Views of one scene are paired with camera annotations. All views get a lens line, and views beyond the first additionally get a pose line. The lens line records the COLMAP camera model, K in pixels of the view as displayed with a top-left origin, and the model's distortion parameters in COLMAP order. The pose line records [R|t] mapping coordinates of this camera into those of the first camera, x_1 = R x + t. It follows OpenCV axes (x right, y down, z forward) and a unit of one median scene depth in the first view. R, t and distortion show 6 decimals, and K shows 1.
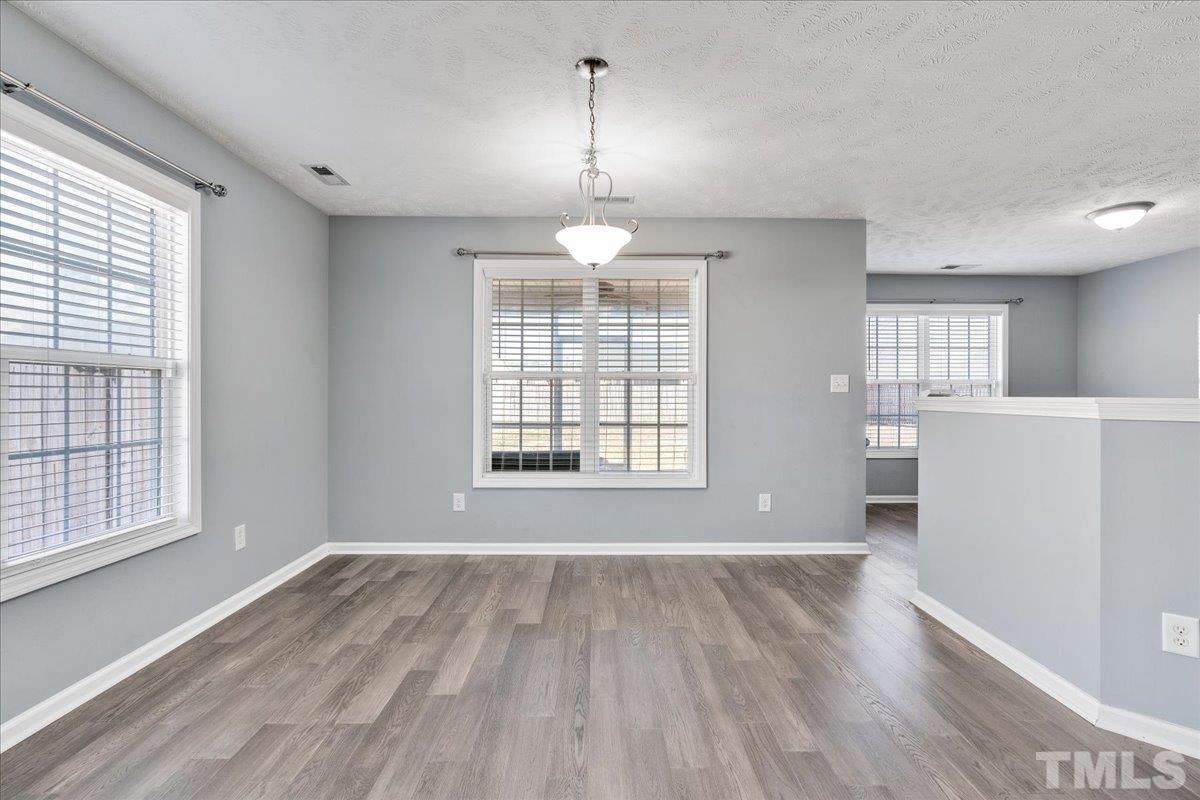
lens RADIAL K [[525.5, 0, 605.0], [0, 525.5, 396.5], [0, 0, 1]] dist [-0.003010, 0.000286]
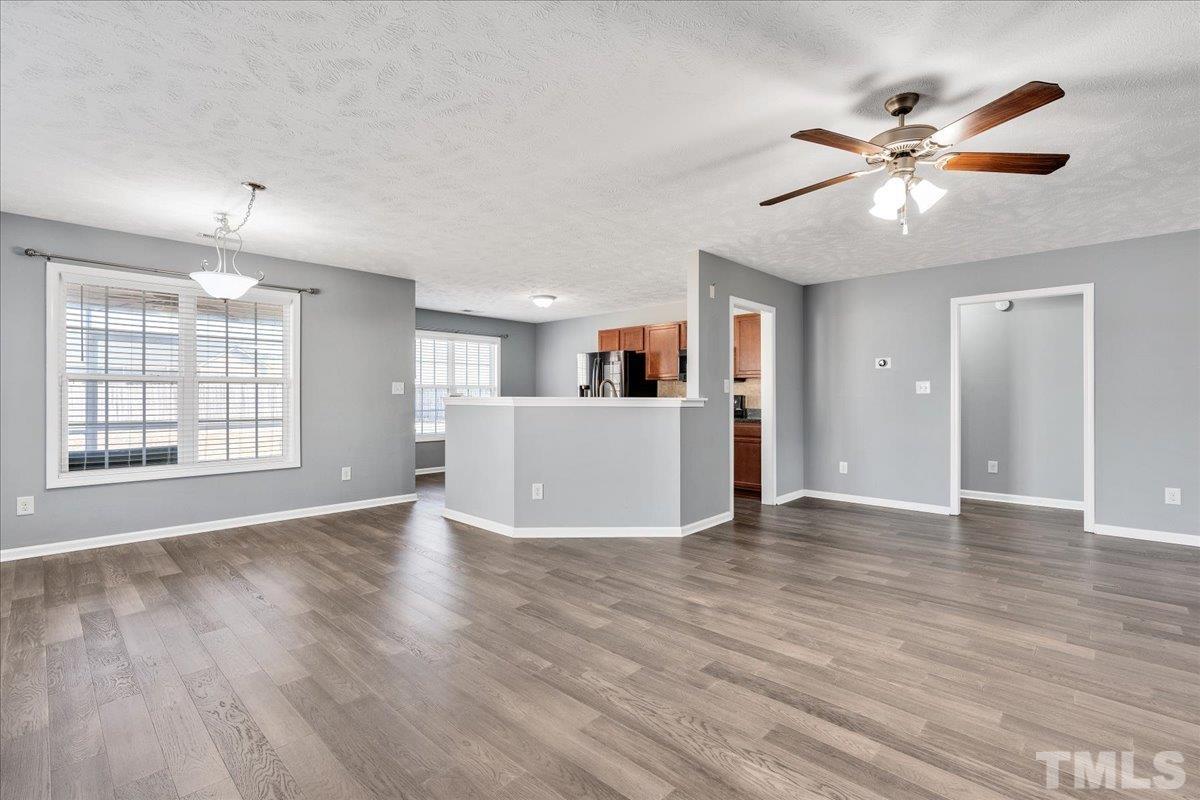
lens RADIAL K [[525.5, 0, 605.0], [0, 525.5, 396.5], [0, 0, 1]] dist [-0.003010, 0.000286]
pose [[0.683896, -0.002998, 0.729573, -0.243056], [0.002689, 0.999995, 0.001589, -0.001843], [-0.729574, 0.000875, 0.683901, -0.450432]]
